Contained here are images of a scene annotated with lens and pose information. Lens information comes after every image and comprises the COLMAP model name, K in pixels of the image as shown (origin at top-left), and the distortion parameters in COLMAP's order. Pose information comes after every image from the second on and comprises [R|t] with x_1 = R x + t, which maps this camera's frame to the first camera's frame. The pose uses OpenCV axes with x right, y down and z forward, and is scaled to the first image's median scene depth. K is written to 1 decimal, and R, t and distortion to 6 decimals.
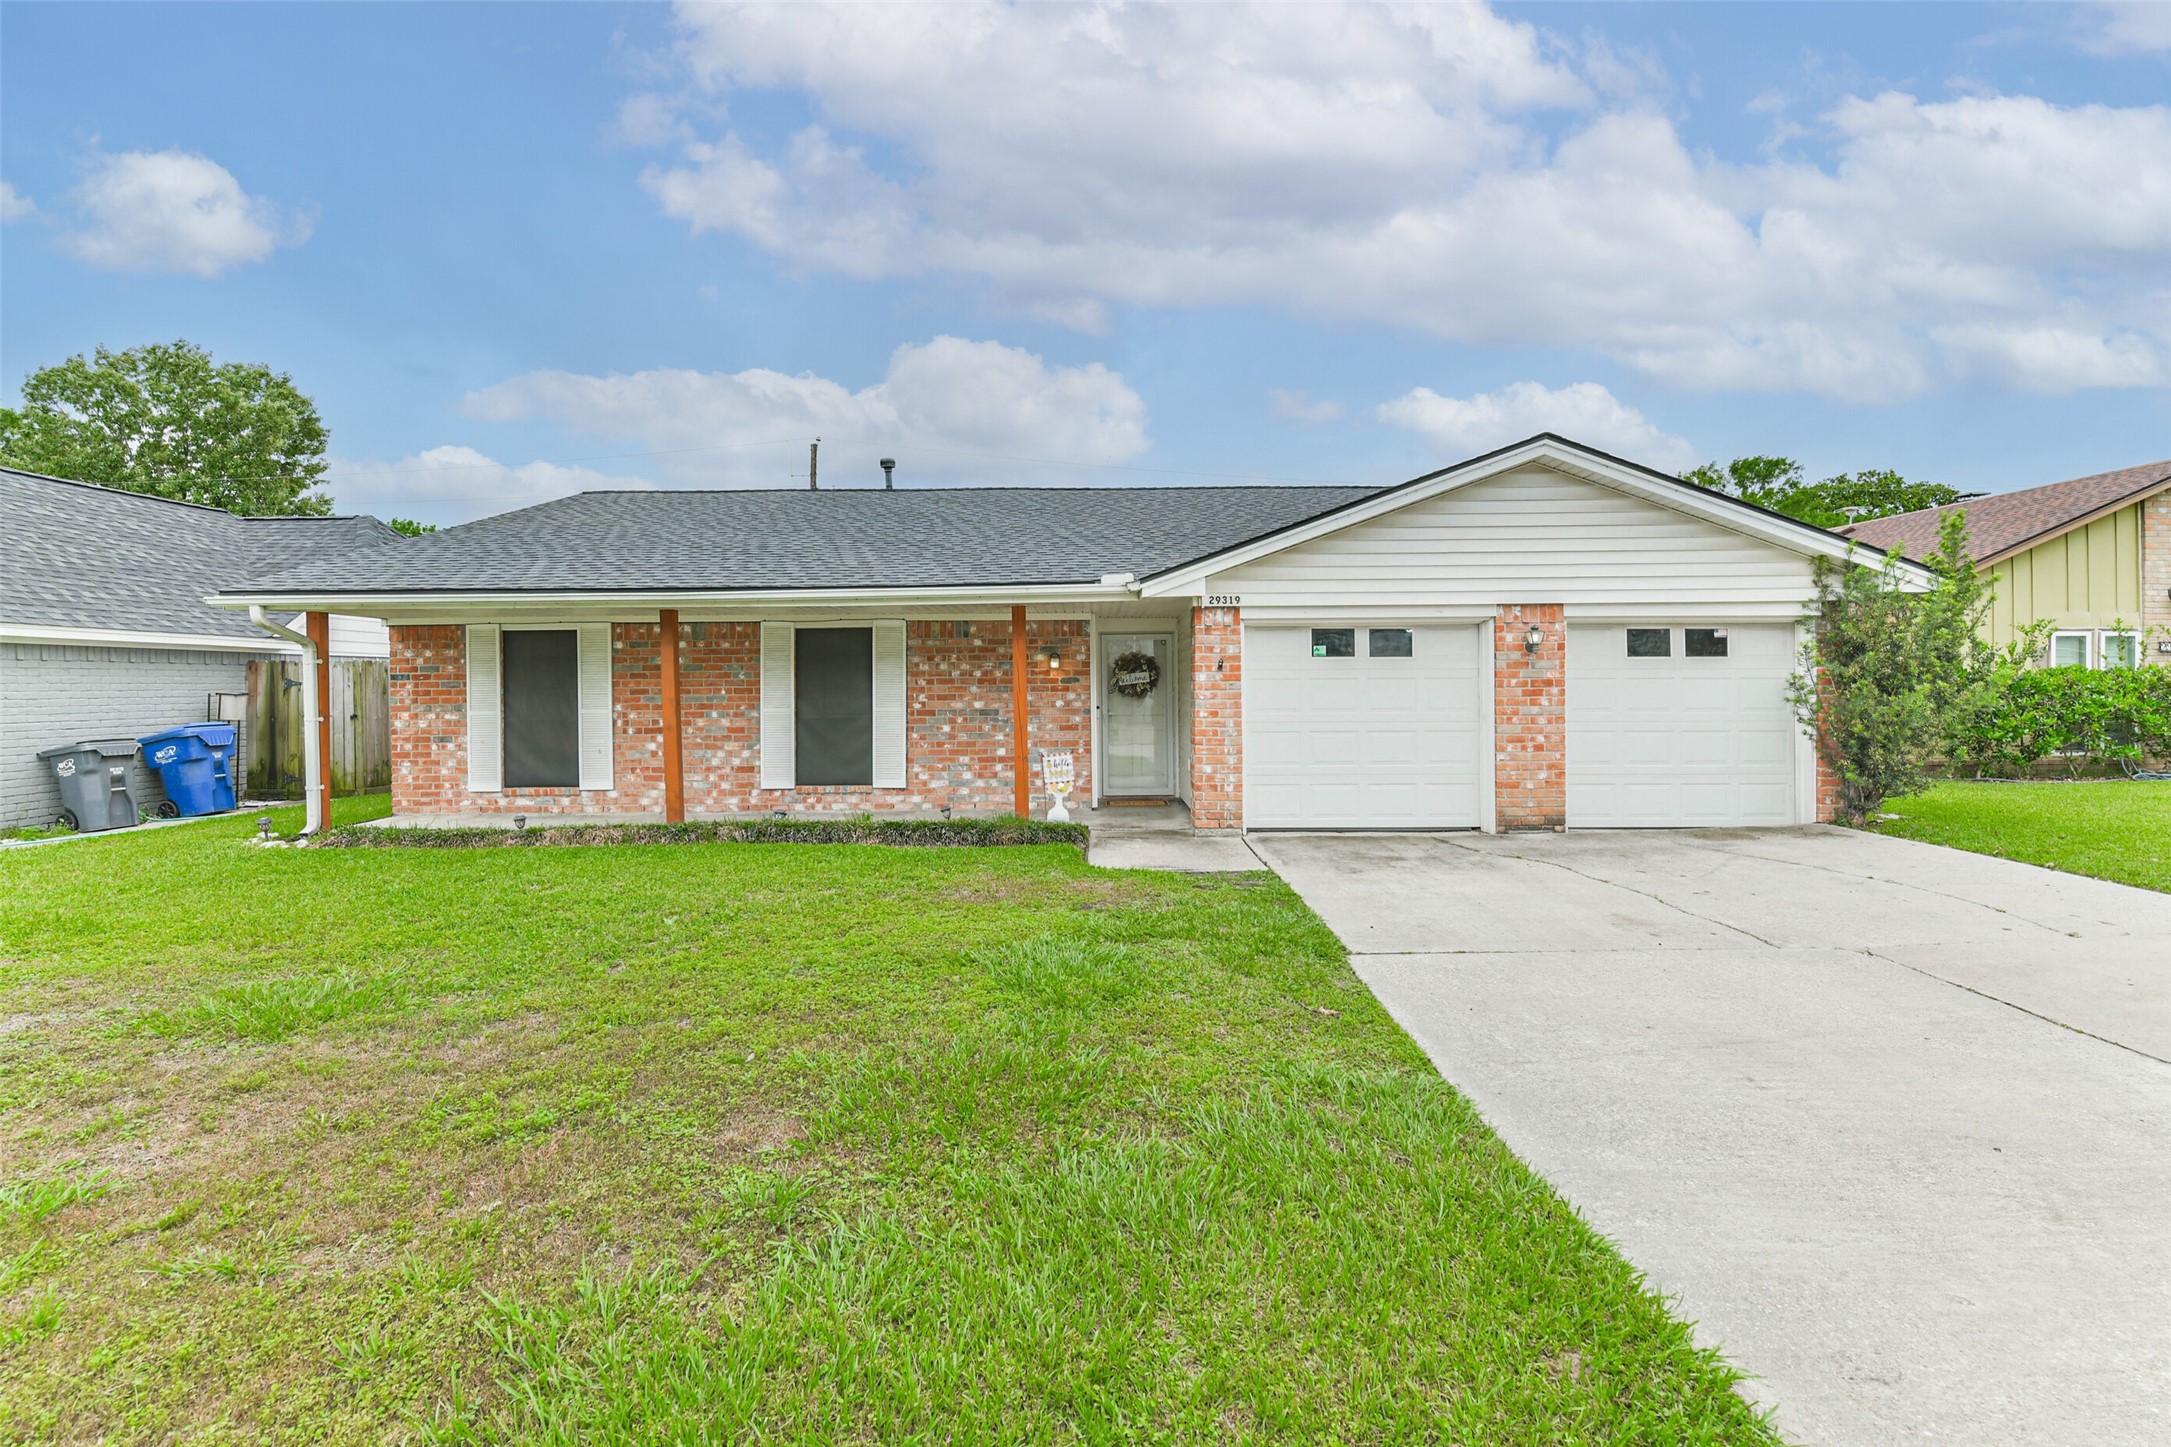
lens RADIAL K [[943.2, 0, 1072.3], [0, 943.2, 675.9], [0, 0, 1]] dist [0.059116, -0.023064]
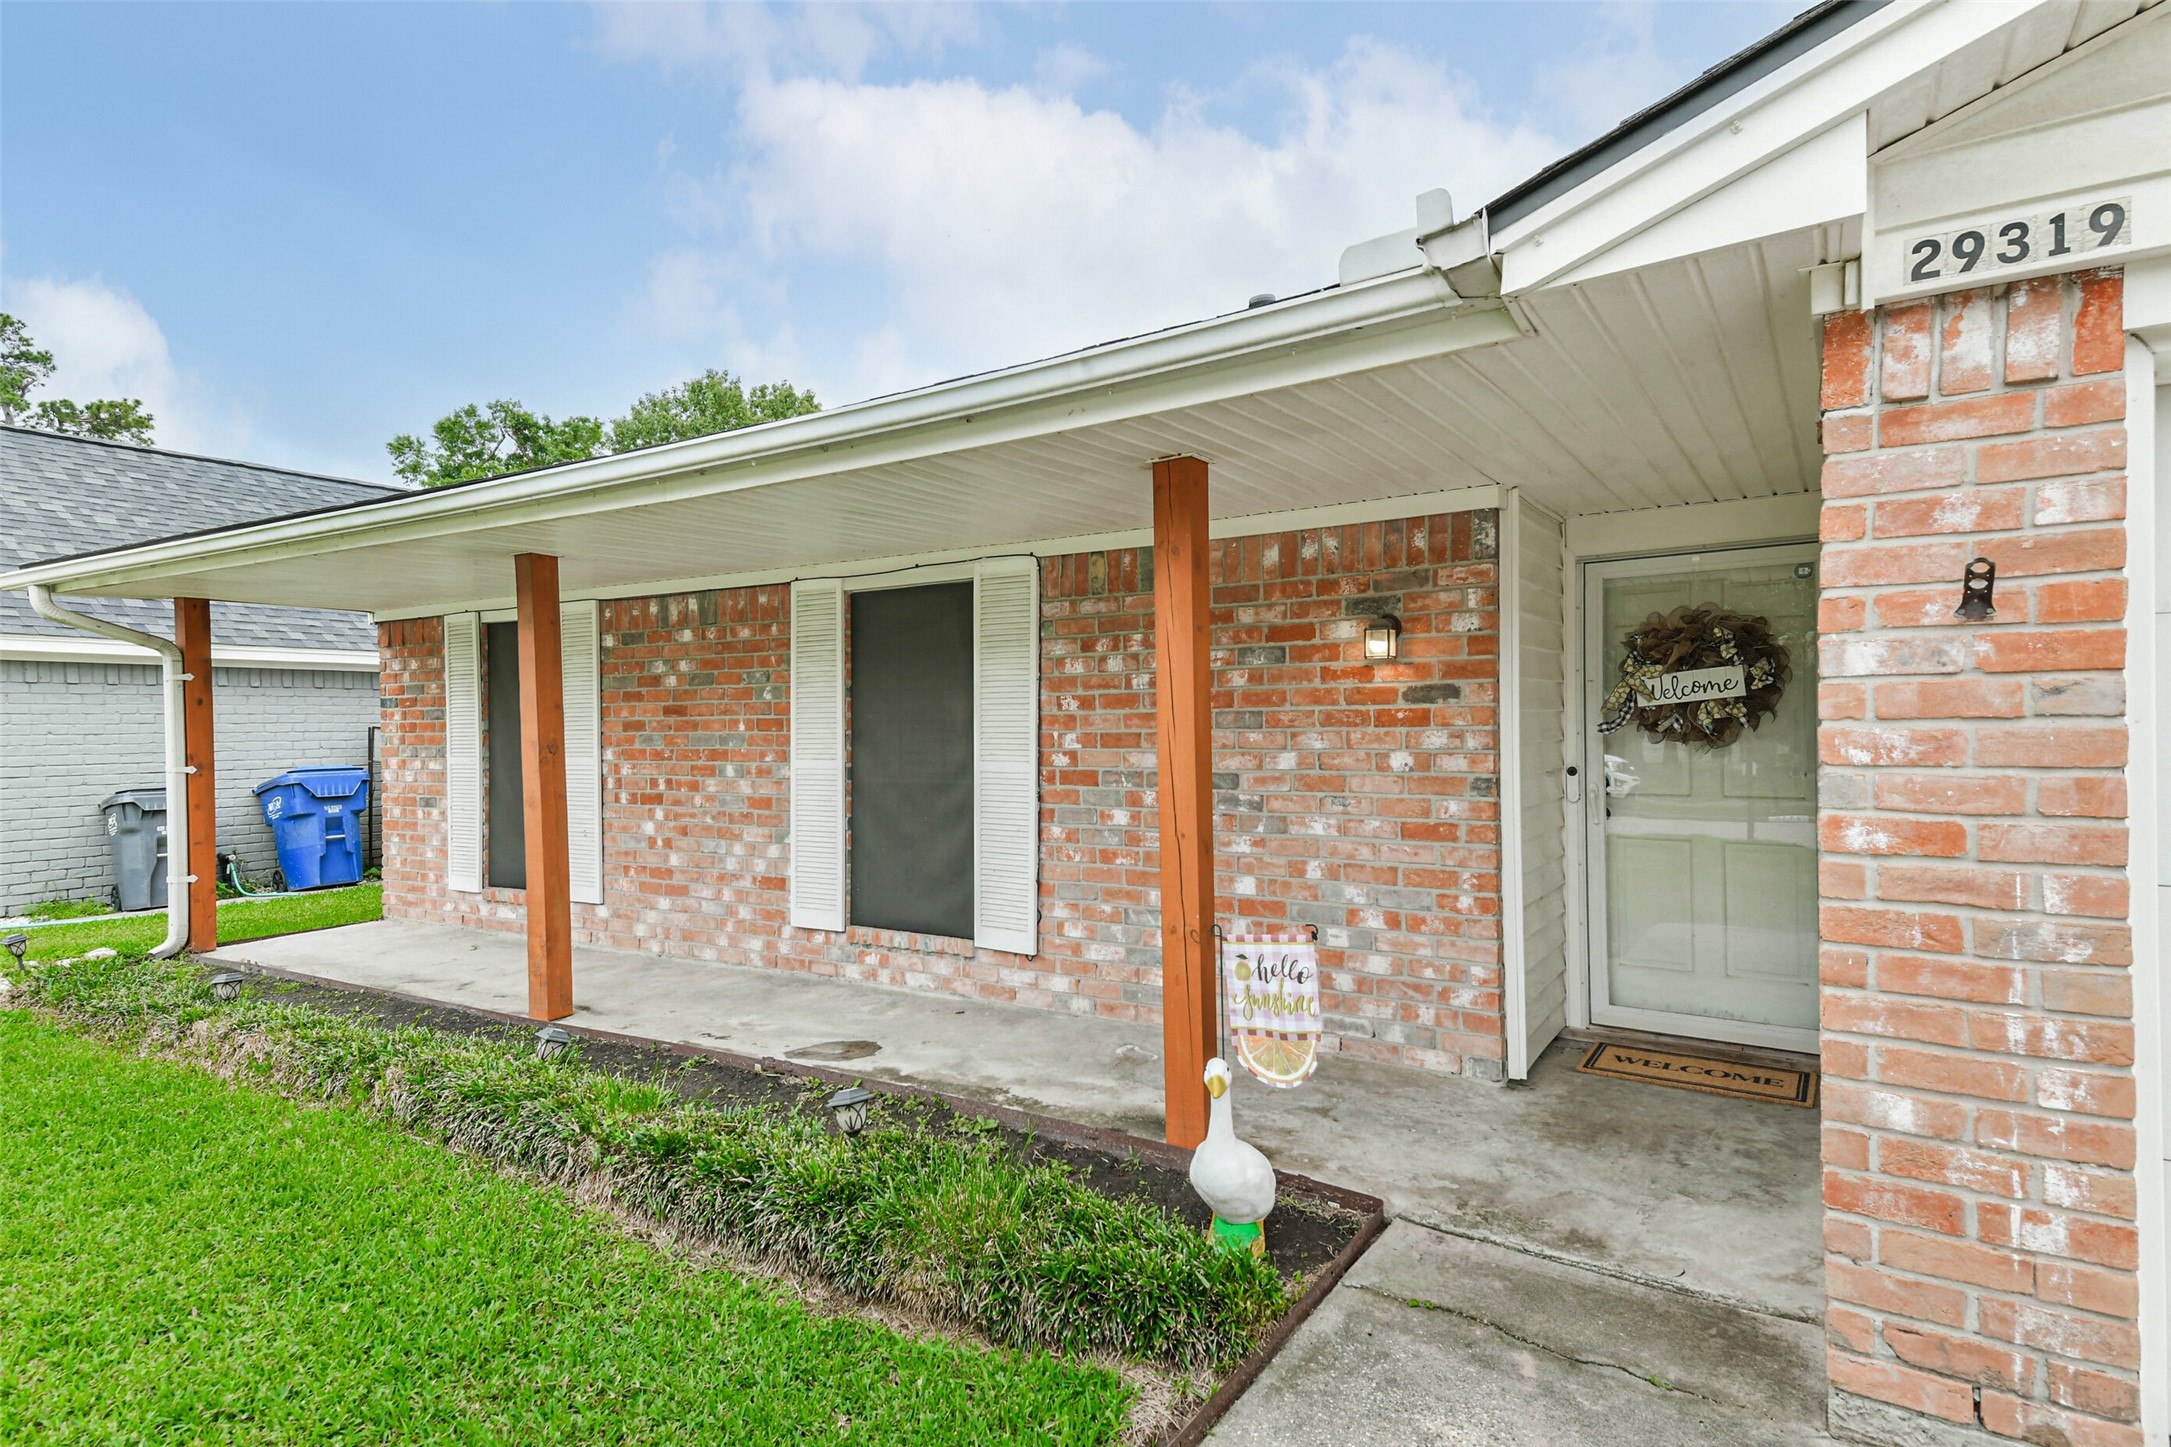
lens RADIAL K [[1154.4, 0, 1082.3], [0, 1154.4, 730.6], [0, 0, 1]] dist [0.070106, -0.004779]
pose [[0.861283, 0.001748, -0.508122, 0.101993], [0.010299, 0.999729, 0.020896, 0.008302], [0.508021, -0.023231, 0.861031, 0.572184]]
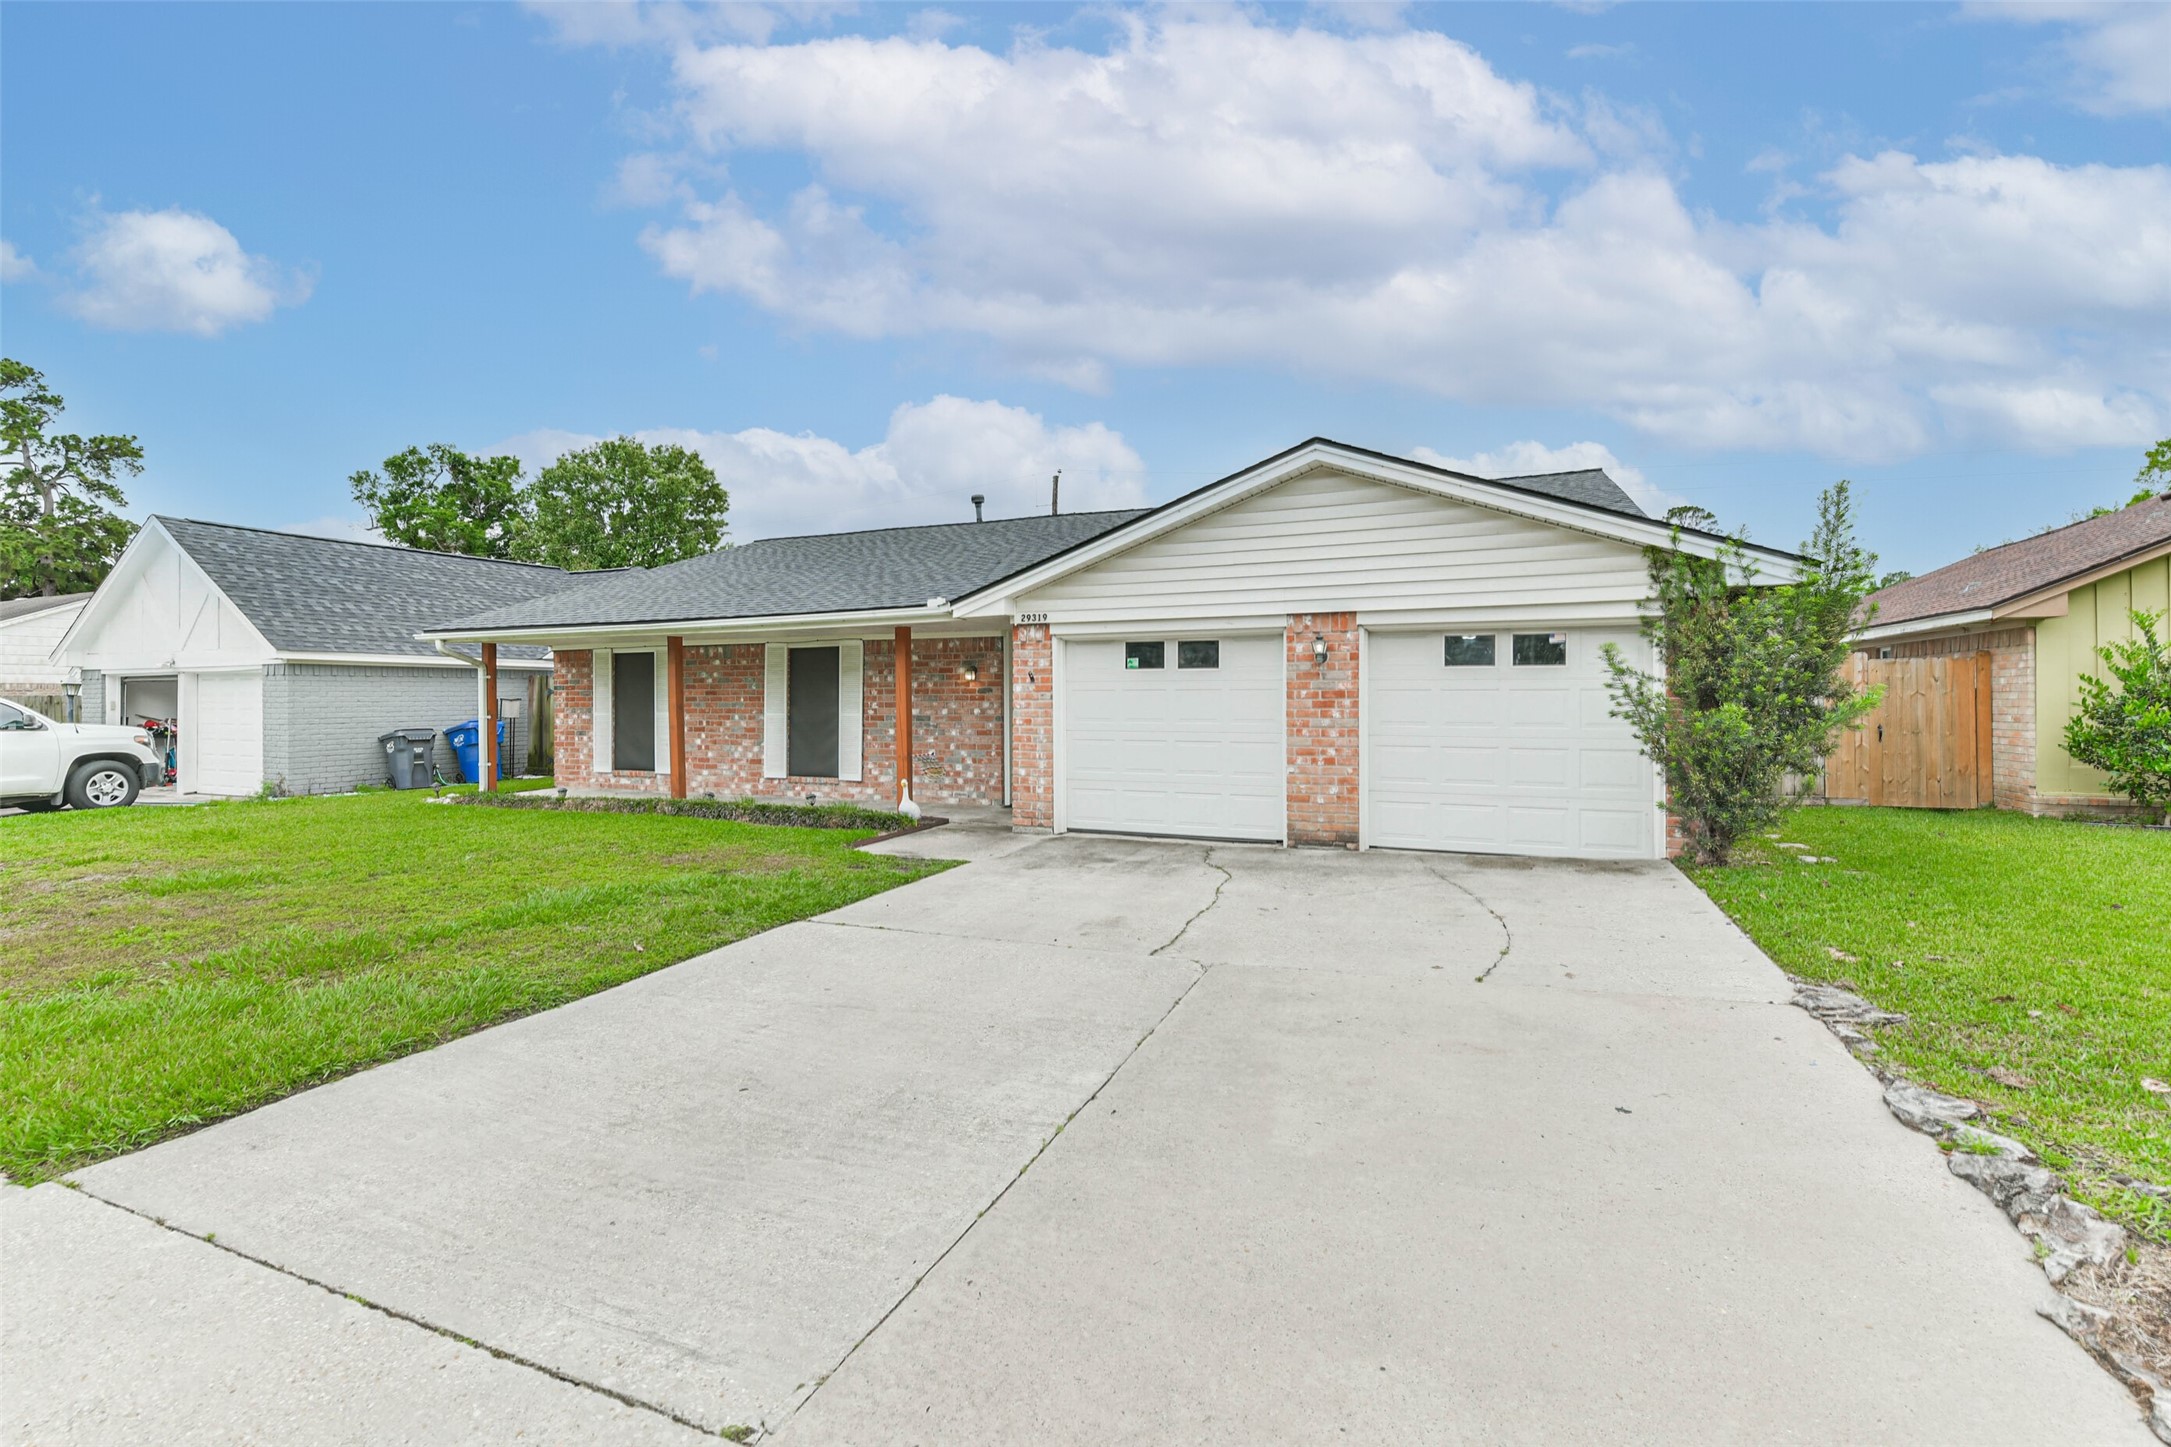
lens RADIAL K [[943.2, 0, 1028.2], [0, 943.2, 682.0], [0, 0, 1]] dist [0.059116, -0.023064]
pose [[0.920408, -0.003047, -0.390947, 0.477242], [0.003163, 0.999995, -0.000347, -0.004648], [0.390946, -0.000918, 0.920413, -0.003761]]
